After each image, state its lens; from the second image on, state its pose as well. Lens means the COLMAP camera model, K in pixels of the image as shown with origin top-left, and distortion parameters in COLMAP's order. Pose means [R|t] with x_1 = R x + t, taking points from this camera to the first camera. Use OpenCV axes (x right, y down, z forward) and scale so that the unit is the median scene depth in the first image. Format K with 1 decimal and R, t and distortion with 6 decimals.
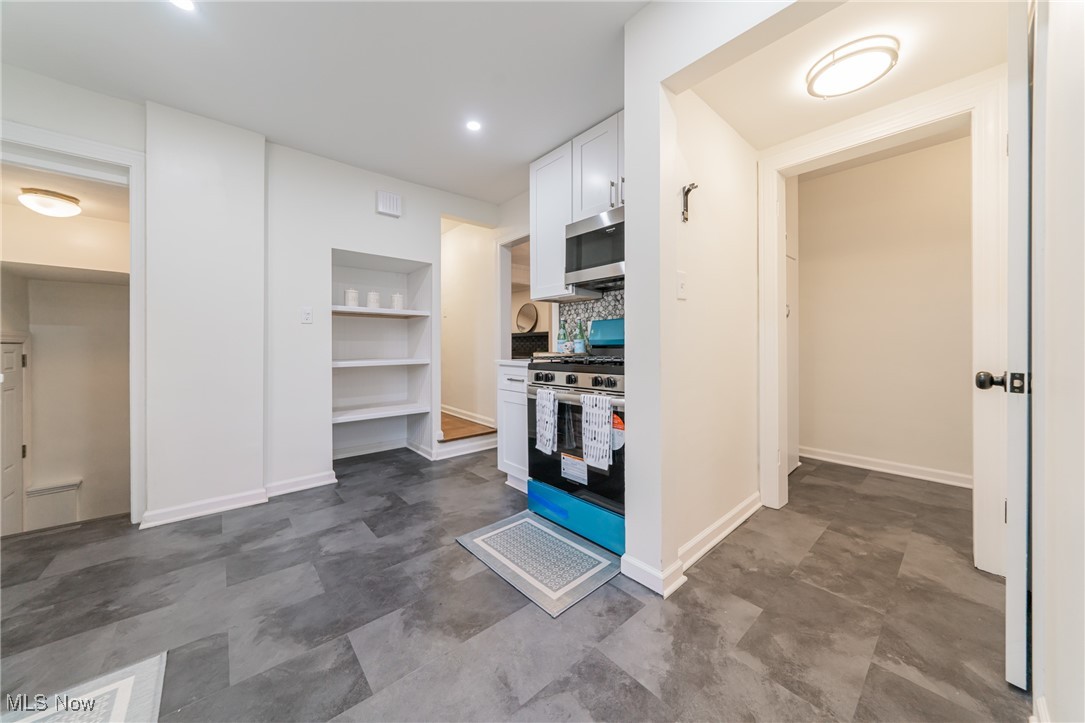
lens RADIAL K [[370.3, 0, 549.2], [0, 370.3, 342.7], [0, 0, 1]] dist [-0.000757, 0.000101]
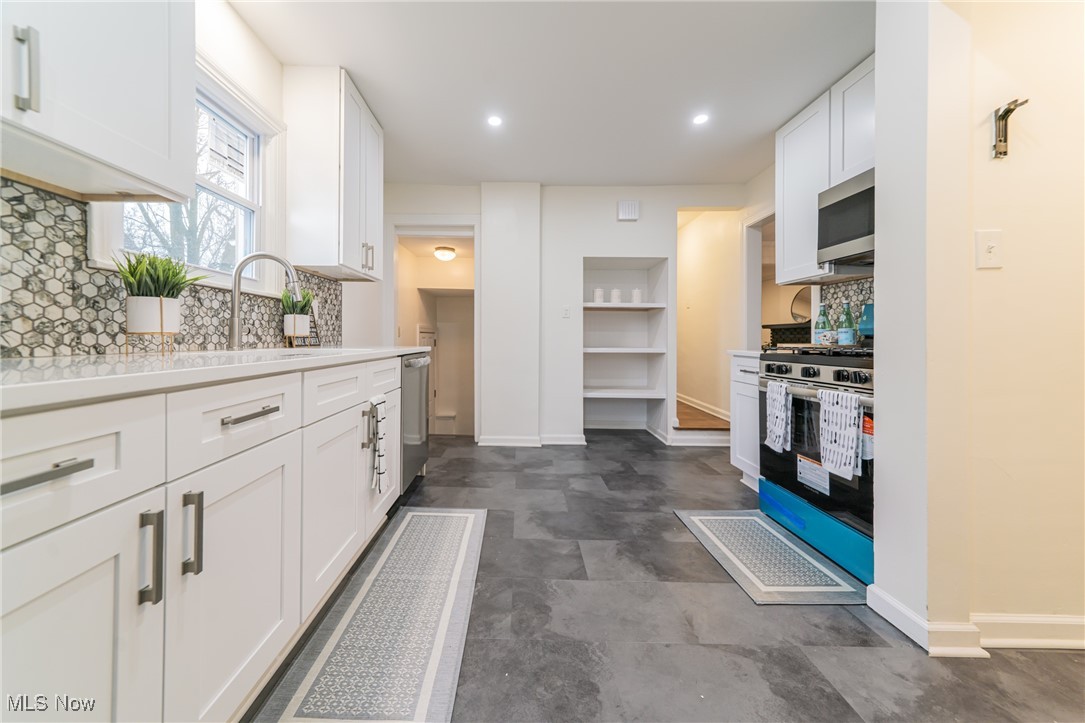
lens RADIAL K [[380.1, 0, 537.7], [0, 380.1, 333.7], [0, 0, 1]] dist [0.001448, 0.000033]
pose [[0.773301, -0.001560, -0.634037, 0.138545], [-0.001492, 0.999990, -0.004280, 0.012386], [0.634037, 0.004255, 0.773291, -0.114590]]
